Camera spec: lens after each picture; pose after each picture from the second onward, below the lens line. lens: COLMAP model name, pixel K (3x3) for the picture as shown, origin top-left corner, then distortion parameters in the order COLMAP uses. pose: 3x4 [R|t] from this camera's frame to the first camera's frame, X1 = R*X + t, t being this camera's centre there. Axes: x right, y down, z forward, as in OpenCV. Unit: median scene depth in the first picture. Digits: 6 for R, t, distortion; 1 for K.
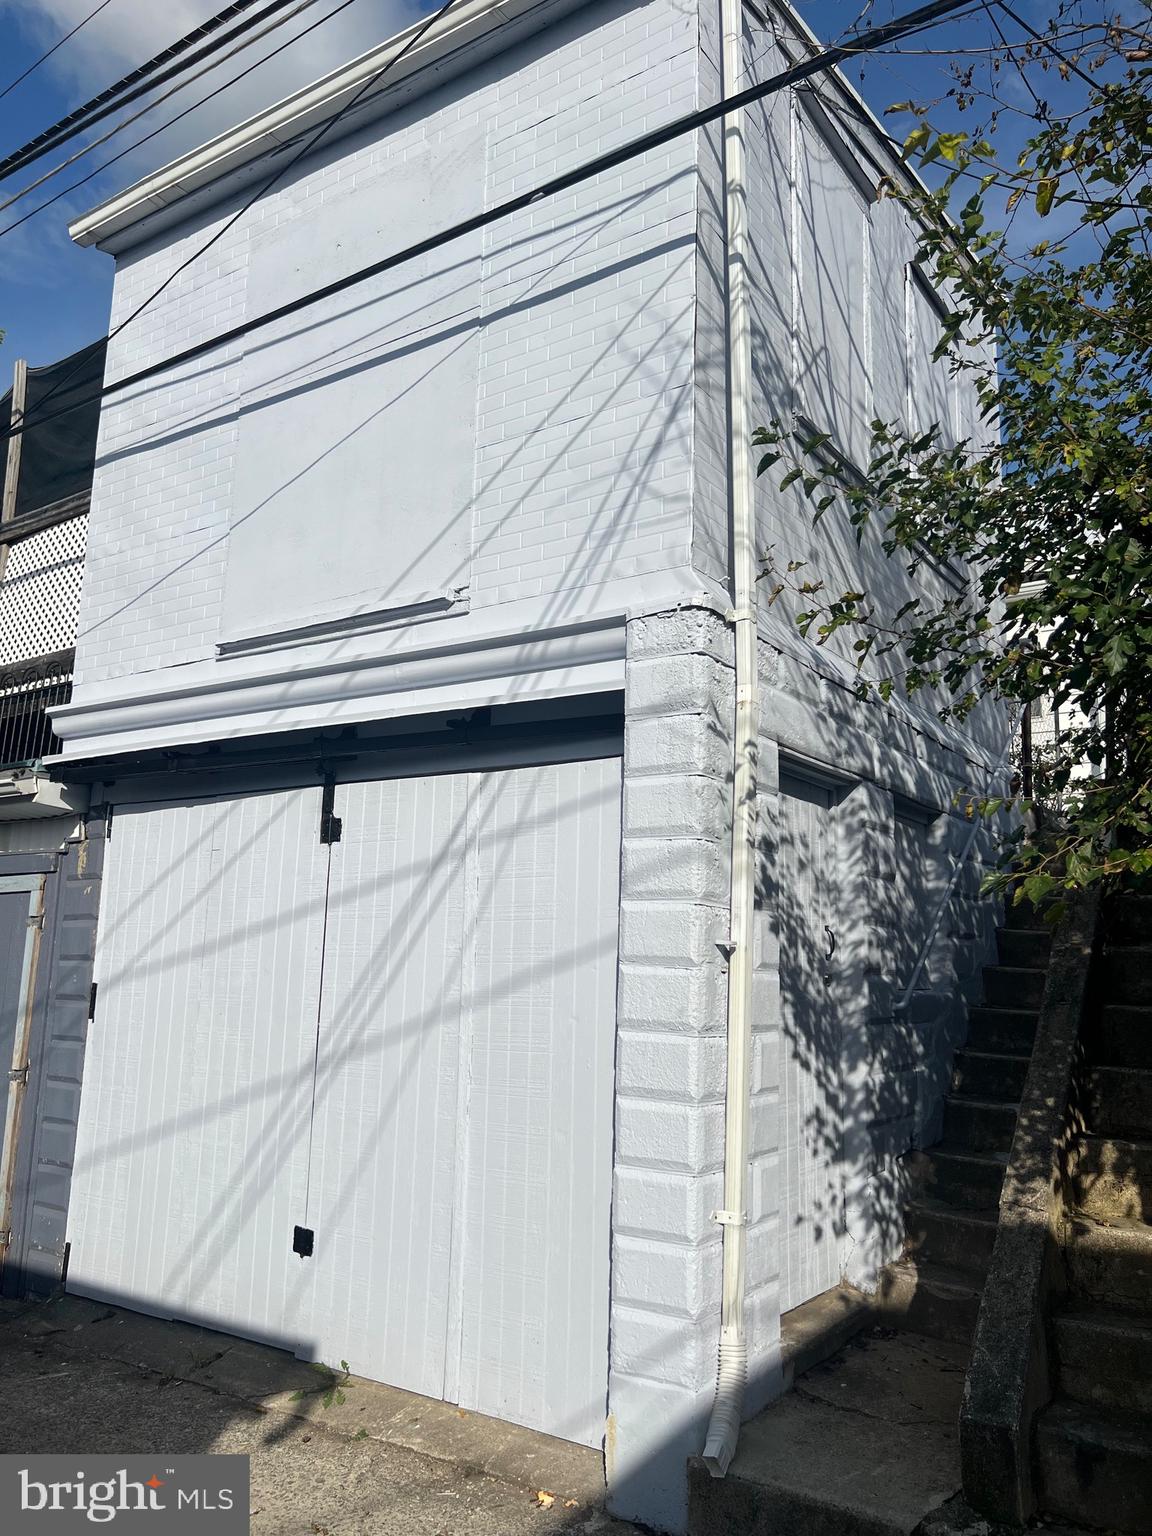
lens RADIAL K [[1171.6, 0, 570.1], [0, 1171.6, 772.9], [0, 0, 1]] dist [0.038888, -0.025442]
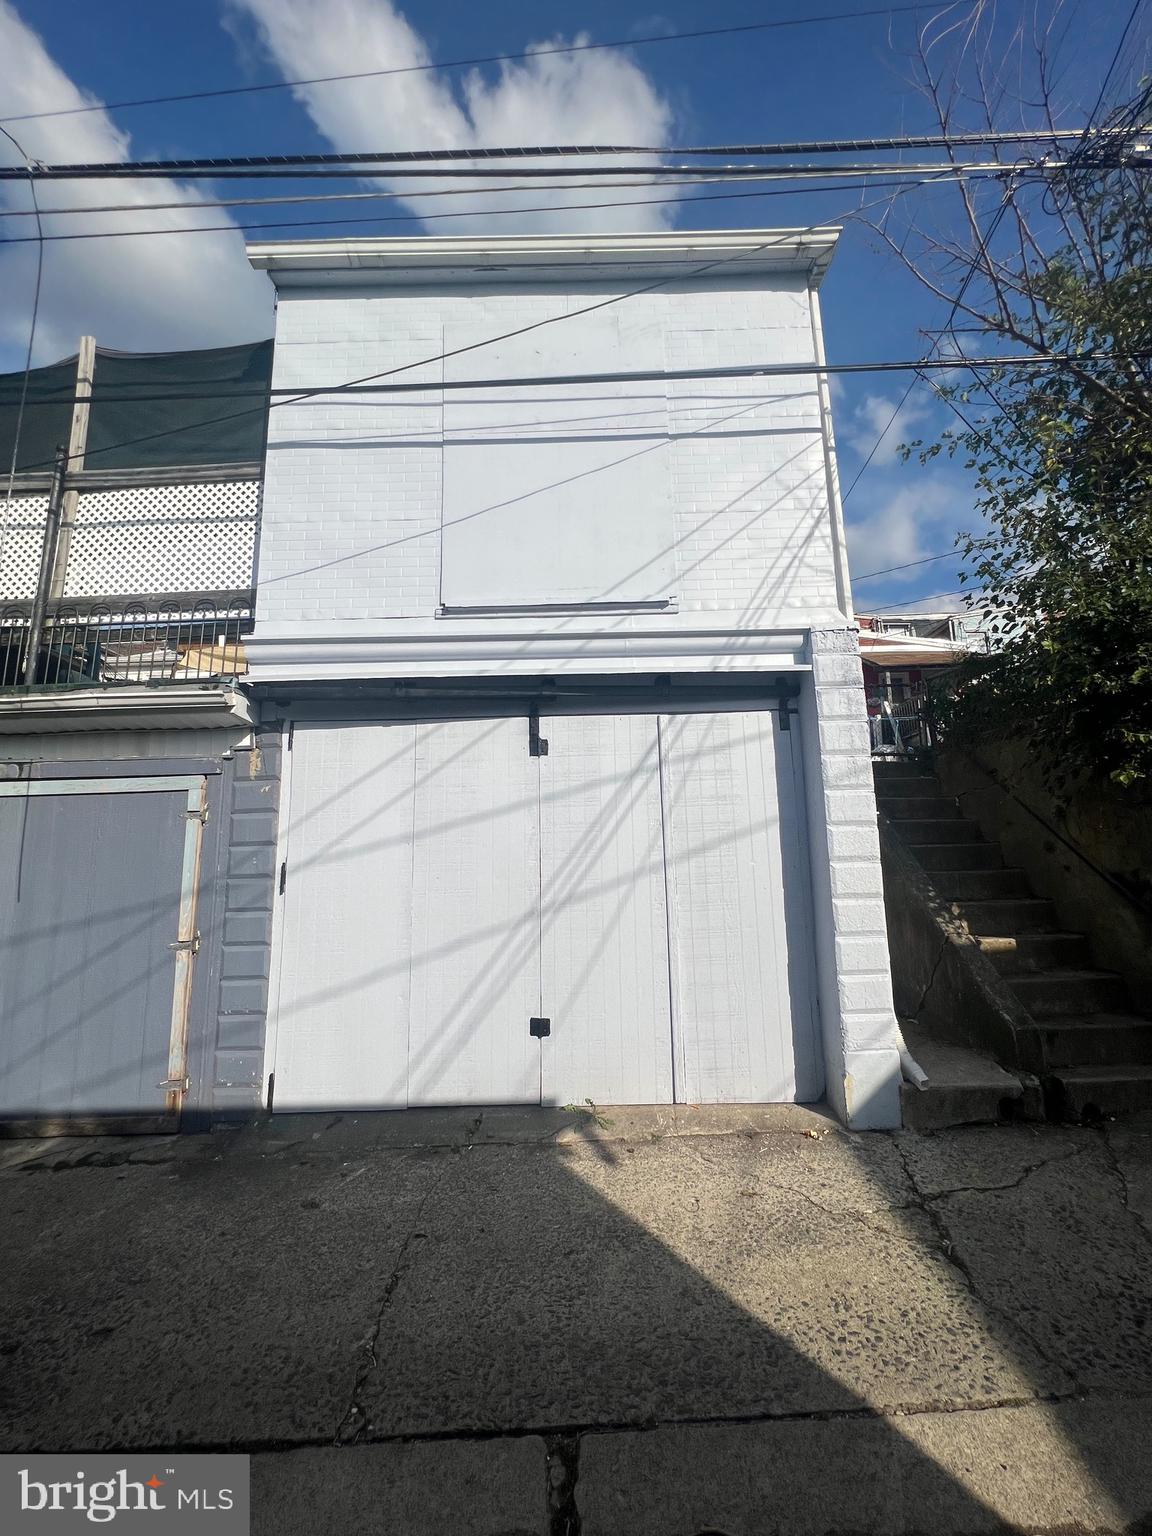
lens RADIAL K [[615.0, 0, 580.4], [0, 615.0, 768.3], [0, 0, 1]] dist [-0.003622, 0.000971]
pose [[0.824141, 0.042782, 0.564766, -0.621749], [-0.050839, 0.998706, -0.001466, 0.077479], [-0.564098, -0.027504, 0.825250, 0.355785]]
